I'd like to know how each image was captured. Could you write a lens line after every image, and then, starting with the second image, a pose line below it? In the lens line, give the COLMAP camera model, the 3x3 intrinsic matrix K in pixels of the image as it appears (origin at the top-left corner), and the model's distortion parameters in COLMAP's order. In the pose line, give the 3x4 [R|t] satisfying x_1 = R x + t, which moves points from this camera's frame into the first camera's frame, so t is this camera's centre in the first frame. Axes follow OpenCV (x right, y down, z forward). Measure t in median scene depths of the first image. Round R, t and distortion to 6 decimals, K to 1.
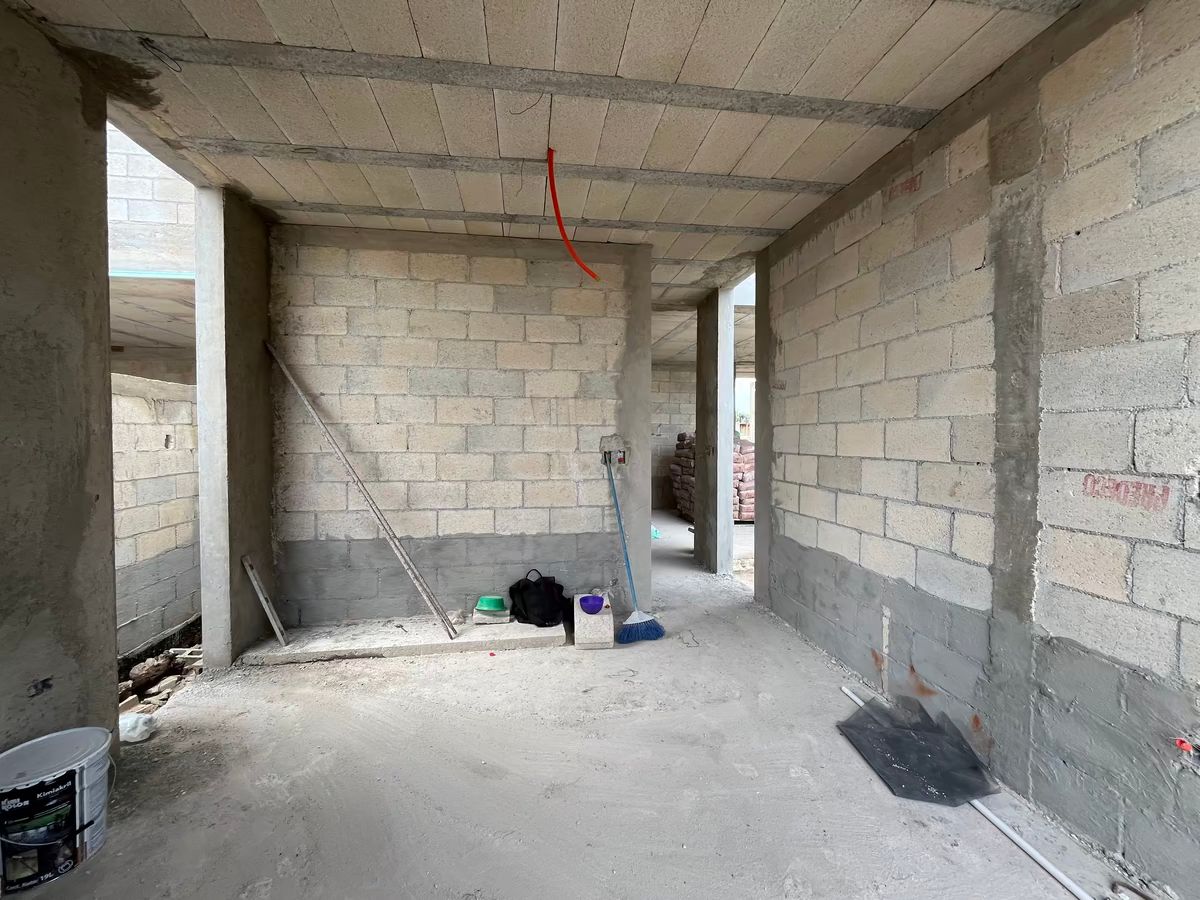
lens RADIAL K [[490.8, 0, 595.4], [0, 490.8, 449.4], [0, 0, 1]] dist [-0.002369, 0.000569]
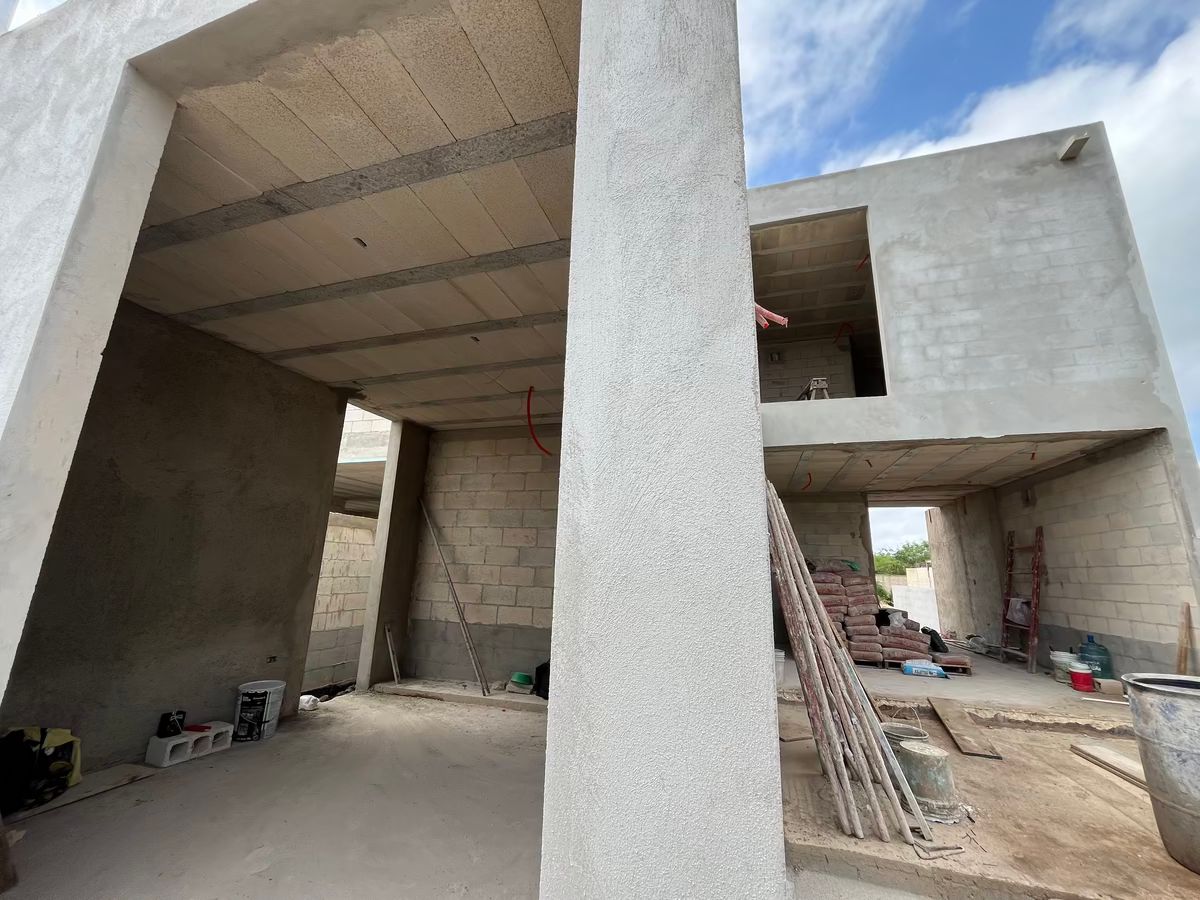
lens RADIAL K [[490.8, 0, 595.4], [0, 490.8, 449.4], [0, 0, 1]] dist [-0.002369, 0.000569]
pose [[0.900301, -0.076596, -0.428475, 0.635756], [-0.040470, 0.965400, -0.257615, 0.040494], [0.433382, 0.249272, 0.866051, -0.276884]]
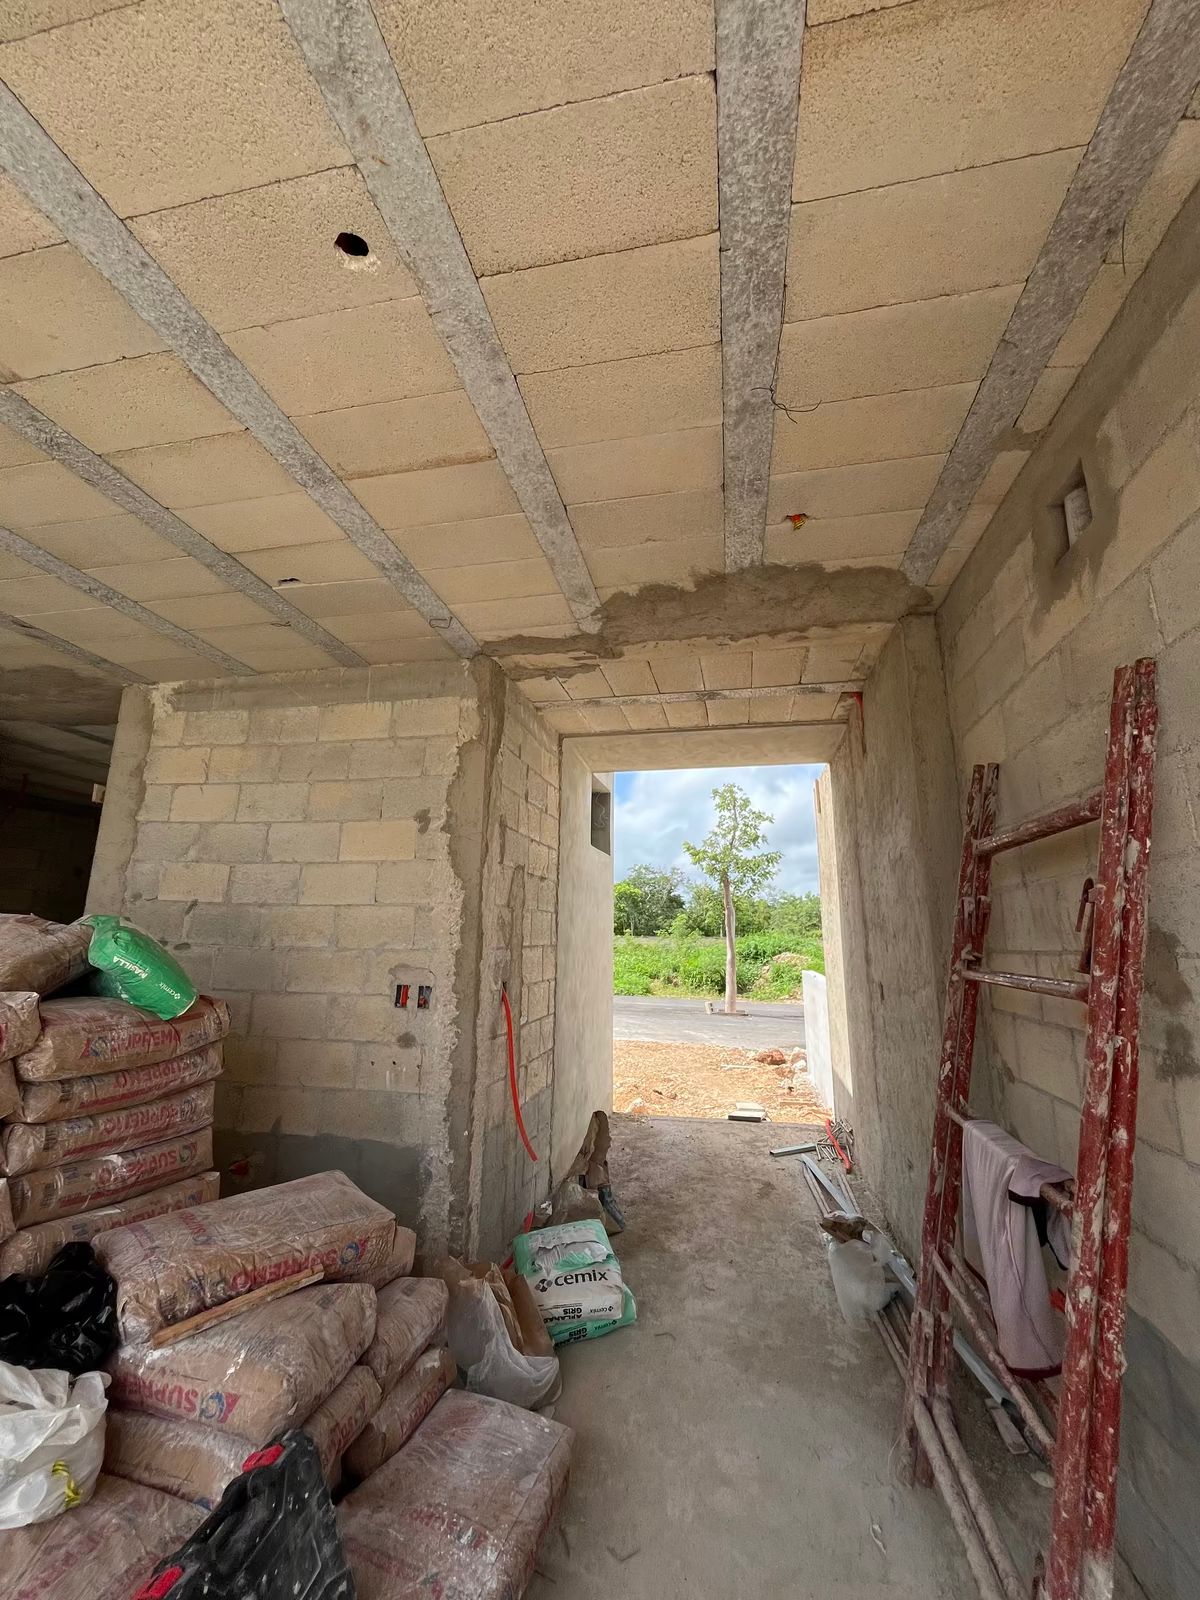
lens RADIAL K [[654.4, 0, 601.0], [0, 654.4, 794.0], [0, 0, 1]] dist [-0.002369, 0.000569]
pose [[0.940562, -0.063534, -0.333625, 1.265075], [-0.018544, 0.971273, -0.237244, -0.084012], [0.339114, 0.229330, 0.912365, 2.063799]]
